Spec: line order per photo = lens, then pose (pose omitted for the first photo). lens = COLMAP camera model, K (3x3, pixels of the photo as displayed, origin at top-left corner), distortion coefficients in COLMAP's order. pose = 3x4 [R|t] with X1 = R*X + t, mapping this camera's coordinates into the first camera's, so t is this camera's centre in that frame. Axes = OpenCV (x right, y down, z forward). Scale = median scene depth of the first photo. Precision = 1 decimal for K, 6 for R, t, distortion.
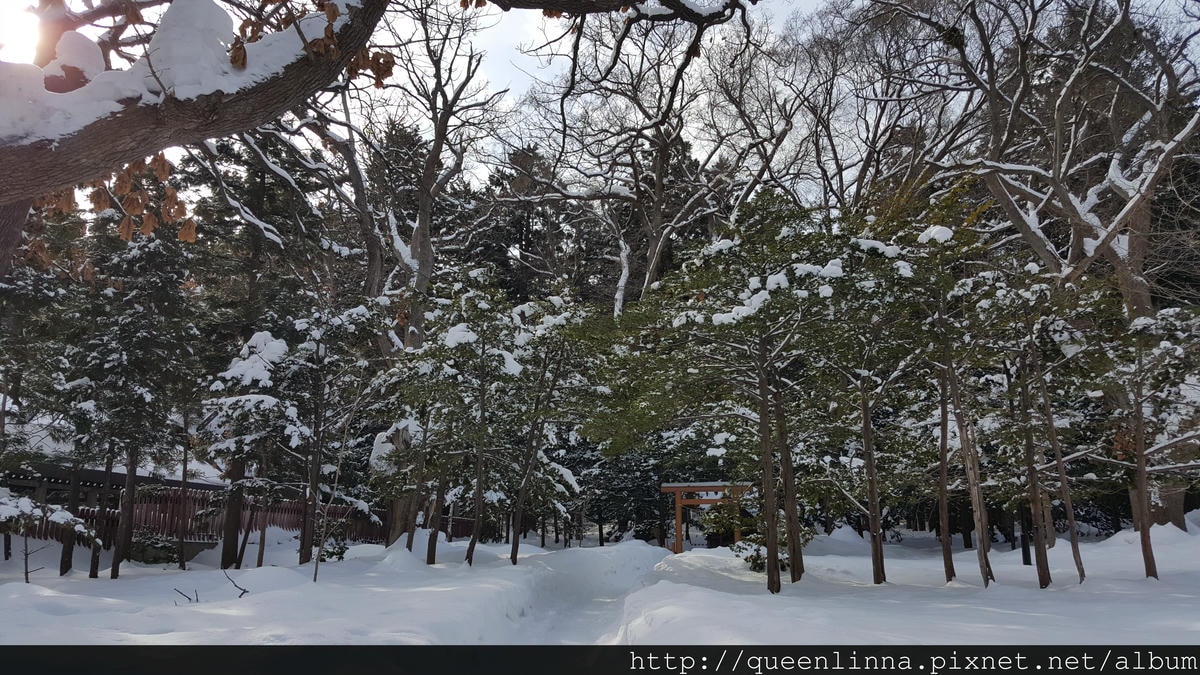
lens RADIAL K [[942.1, 0, 604.8], [0, 942.1, 340.6], [0, 0, 1]] dist [0.051492, -0.096889]
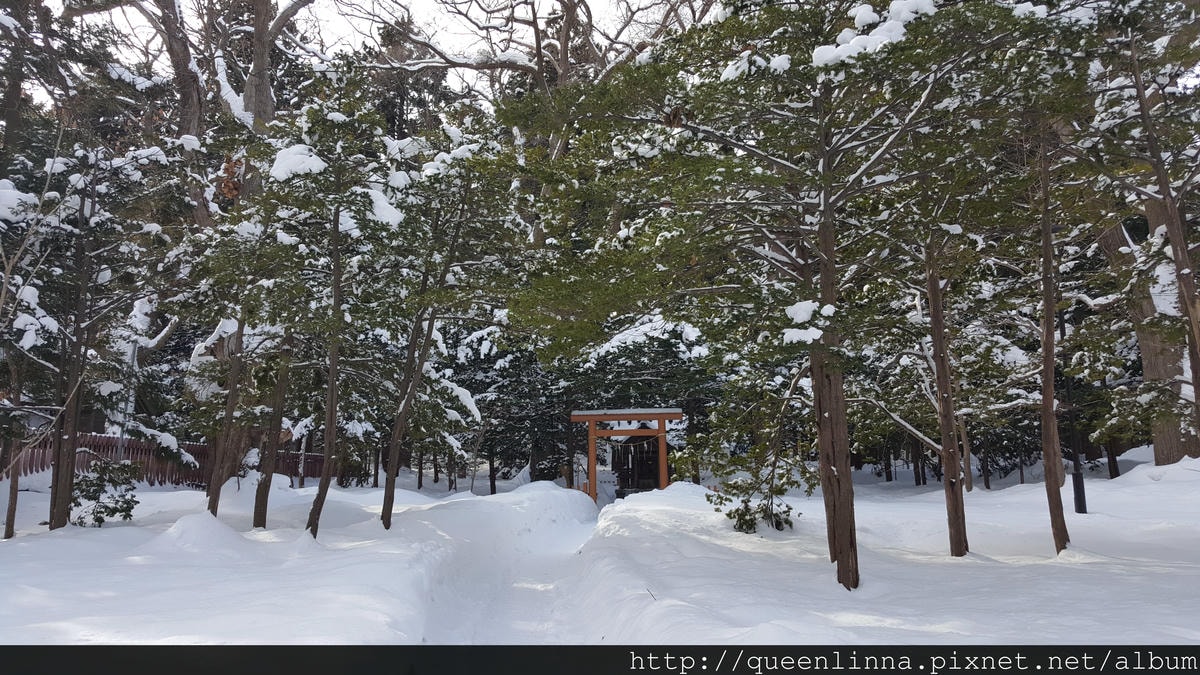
lens RADIAL K [[942.1, 0, 604.9], [0, 942.1, 337.0], [0, 0, 1]] dist [0.051492, -0.096889]
pose [[0.990786, 0.009222, 0.135124, -0.027268], [-0.018252, 0.997670, 0.065745, 0.043309], [-0.134203, -0.067605, 0.988645, 0.253273]]
